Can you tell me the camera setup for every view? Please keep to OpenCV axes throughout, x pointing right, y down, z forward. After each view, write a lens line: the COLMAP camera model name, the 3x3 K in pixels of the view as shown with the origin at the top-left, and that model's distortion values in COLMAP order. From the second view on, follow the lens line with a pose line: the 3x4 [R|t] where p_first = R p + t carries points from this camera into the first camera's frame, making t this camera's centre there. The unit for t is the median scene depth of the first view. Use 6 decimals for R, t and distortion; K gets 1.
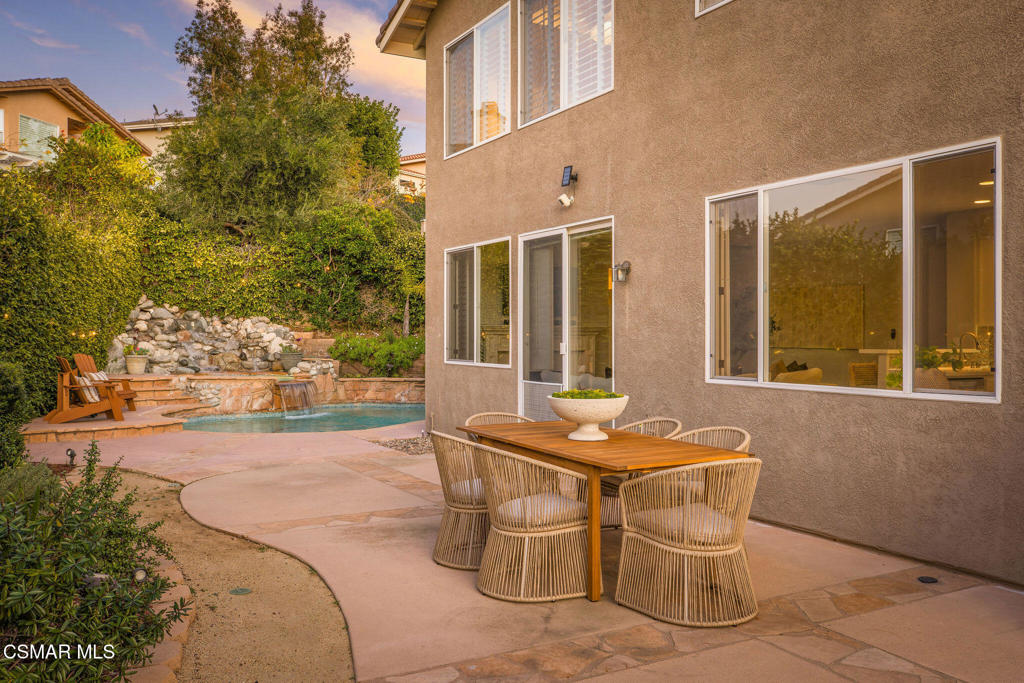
lens RADIAL K [[859.0, 0, 513.7], [0, 859.0, 339.4], [0, 0, 1]] dist [0.013808, 0.010648]
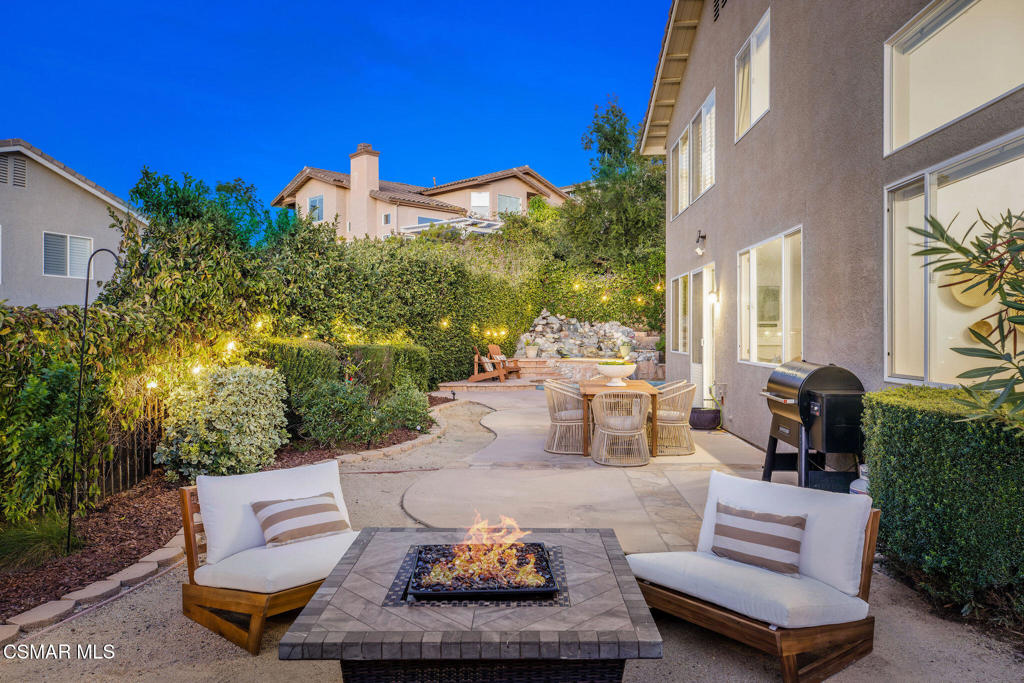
lens RADIAL K [[716.1, 0, 509.9], [0, 716.1, 341.1], [0, 0, 1]] dist [0.000076, -0.000034]
pose [[0.848977, 0.005208, -0.528404, 0.220905], [-0.003000, 0.999983, 0.005035, 0.001602], [0.528421, -0.002689, 0.848978, -0.157597]]
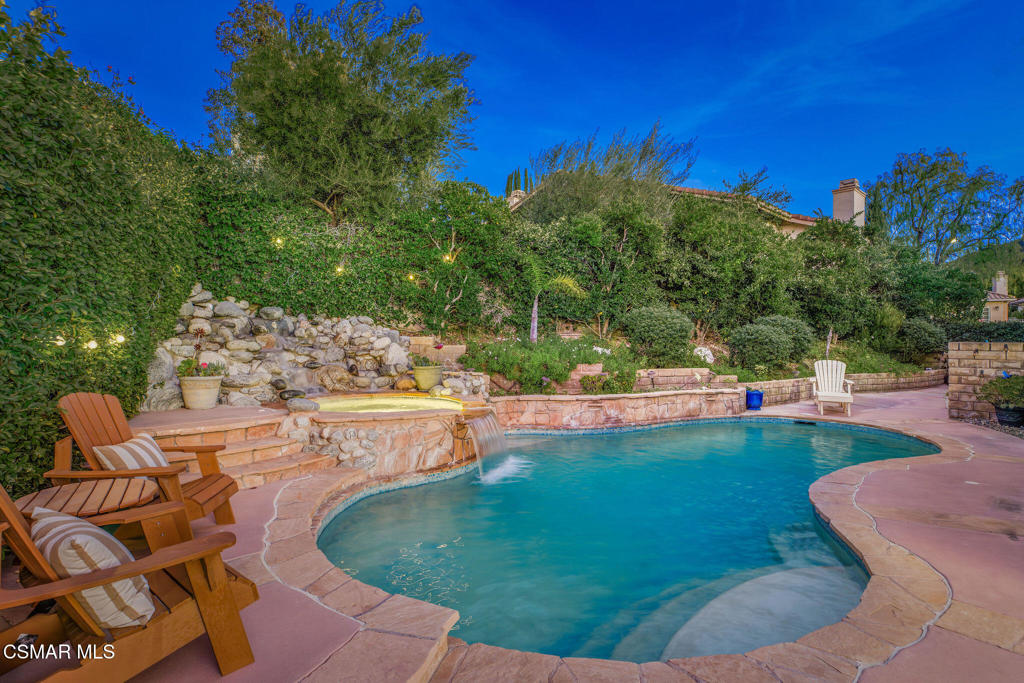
lens RADIAL K [[502.3, 0, 514.5], [0, 502.3, 342.4], [0, 0, 1]] dist [-0.002615, 0.000090]
pose [[0.975730, -0.000287, 0.218977, -0.277749], [-0.000651, 0.999991, 0.004214, -0.005337], [-0.218976, -0.004255, 0.975721, 0.565601]]
